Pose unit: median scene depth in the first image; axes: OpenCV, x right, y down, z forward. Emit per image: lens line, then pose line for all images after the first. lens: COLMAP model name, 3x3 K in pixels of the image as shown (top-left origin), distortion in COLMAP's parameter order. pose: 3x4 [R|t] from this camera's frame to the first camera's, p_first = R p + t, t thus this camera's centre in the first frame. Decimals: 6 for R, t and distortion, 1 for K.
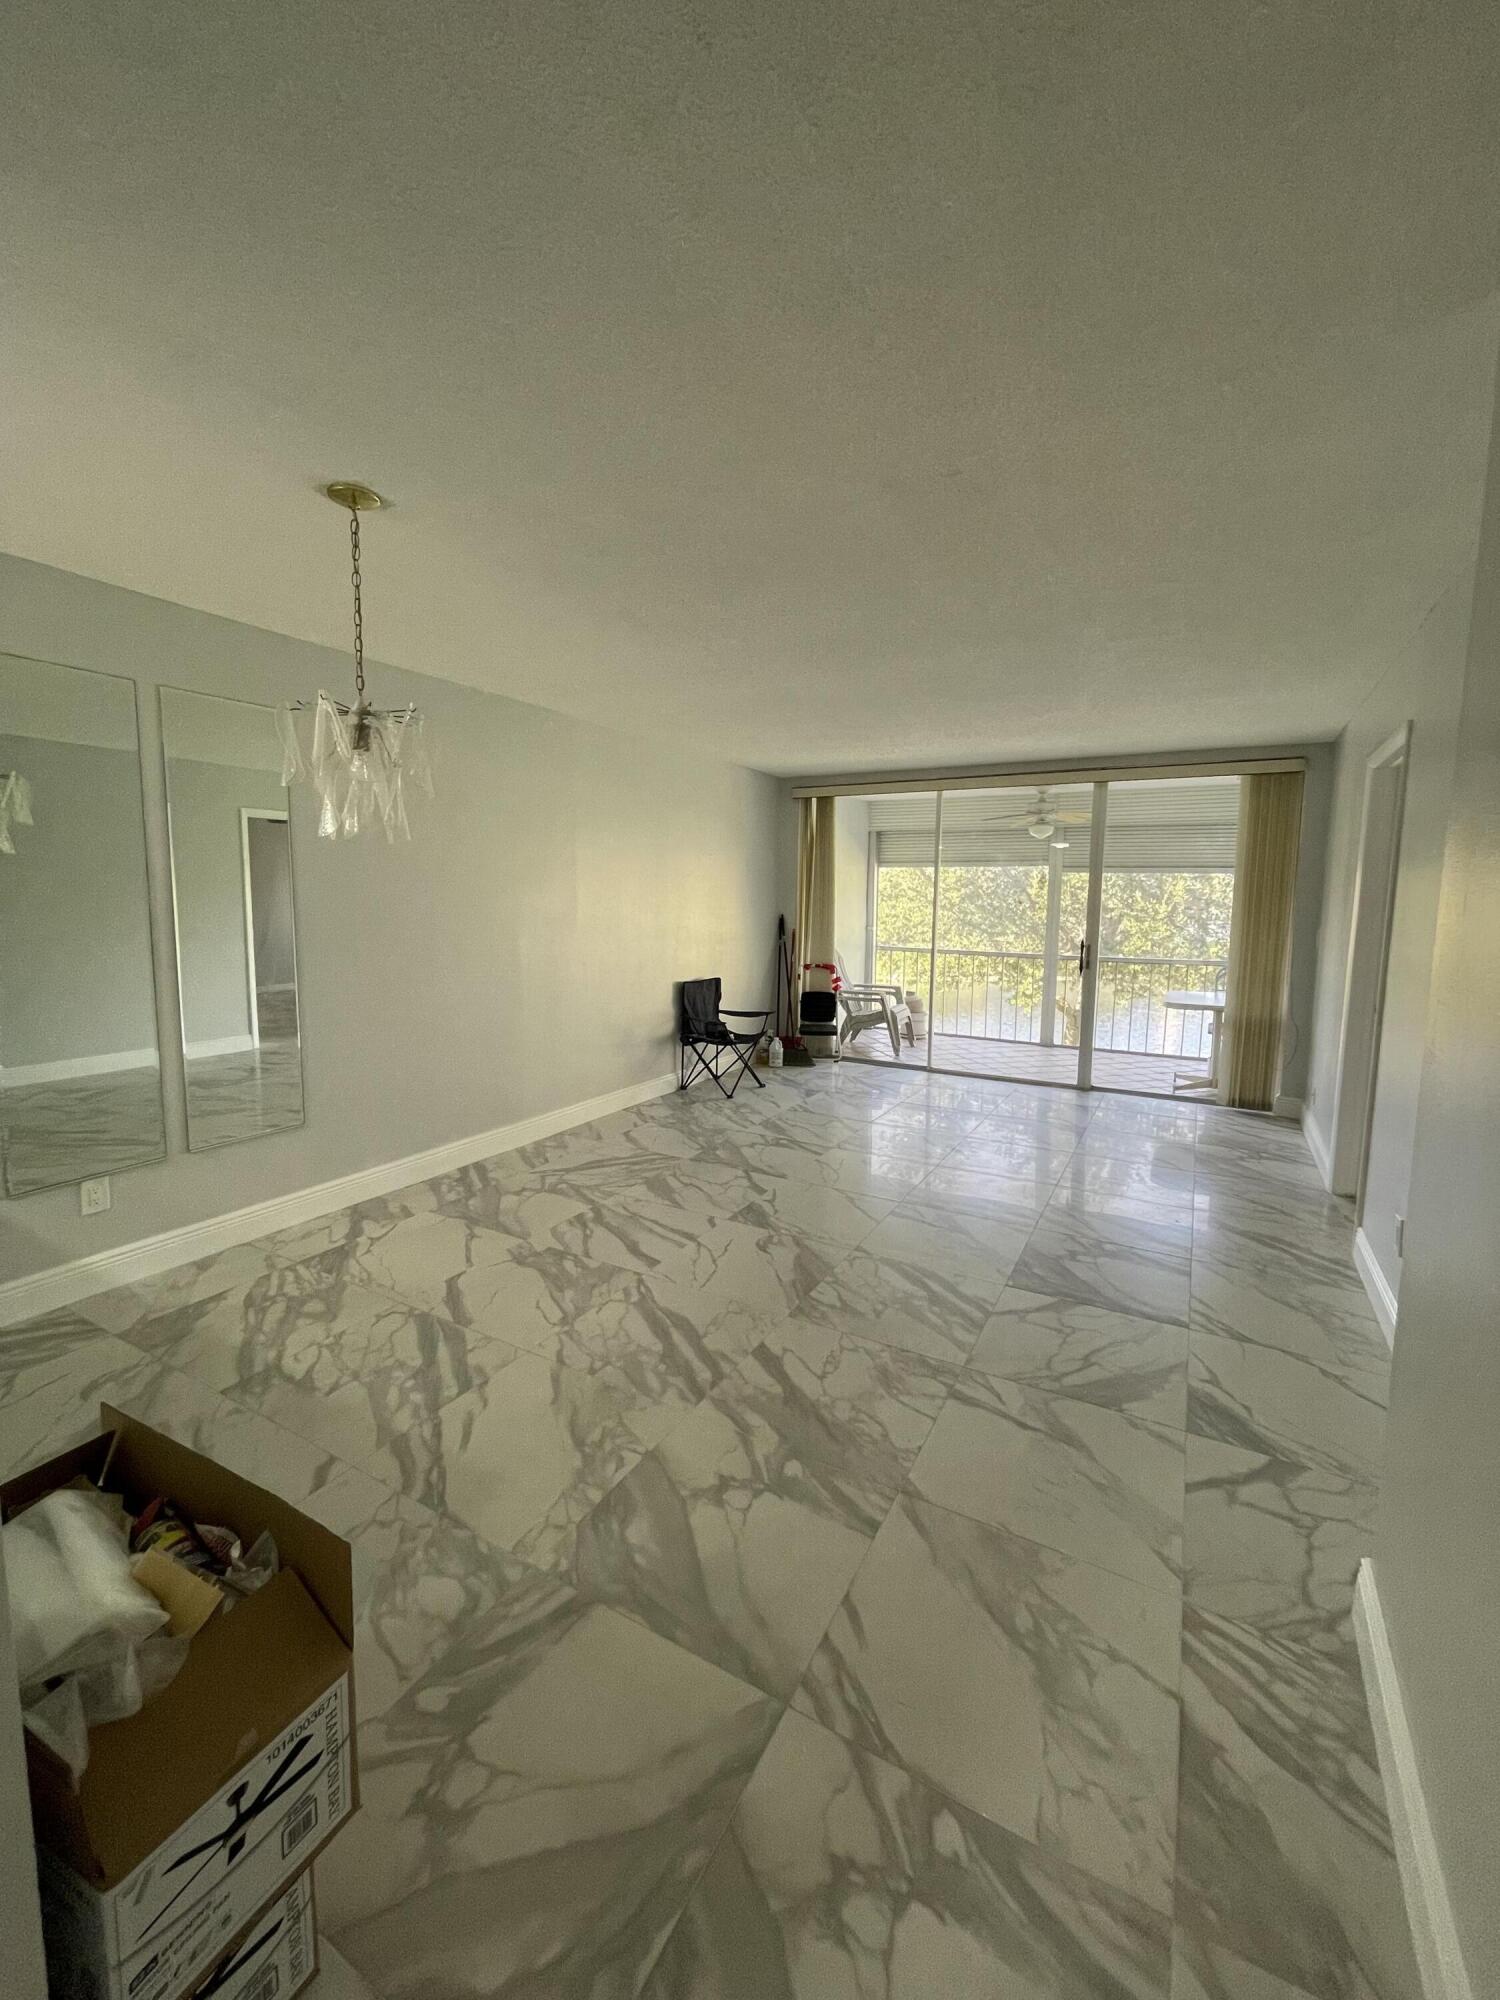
lens RADIAL K [[809.3, 0, 760.7], [0, 809.3, 995.0], [0, 0, 1]] dist [0.003709, -0.001746]
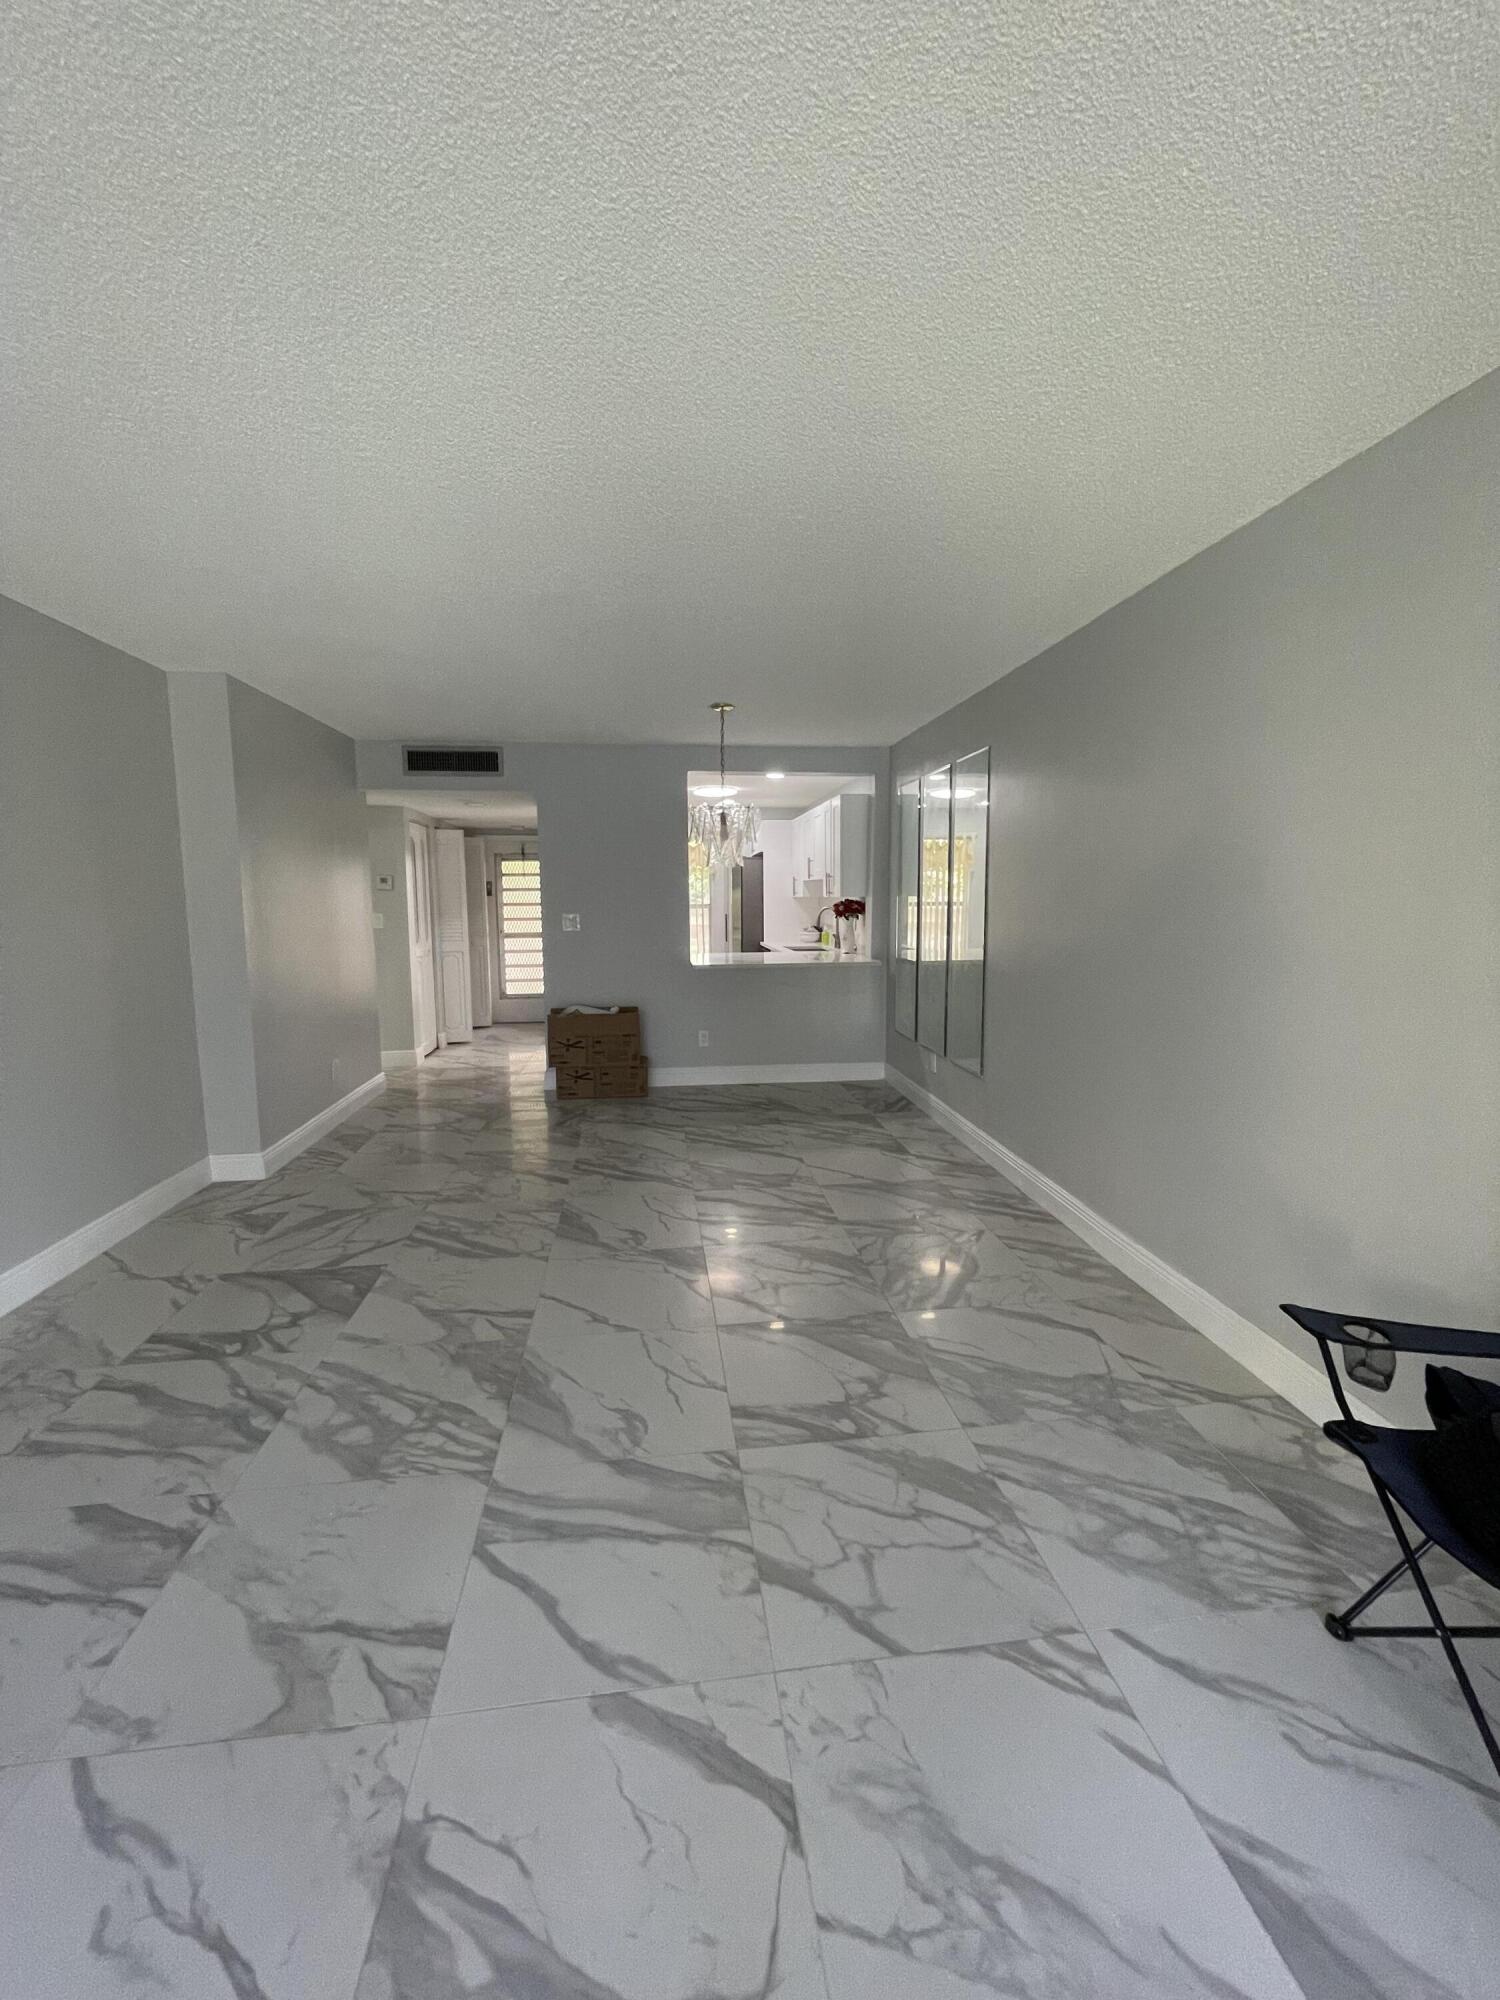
lens RADIAL K [[809.3, 0, 743.5], [0, 809.3, 989.9], [0, 0, 1]] dist [0.003709, -0.001746]
pose [[-0.818856, 0.051512, -0.571683, 0.449731], [-0.077428, 0.976950, 0.198933, -0.196395], [0.568753, 0.207161, -0.795992, 1.800219]]
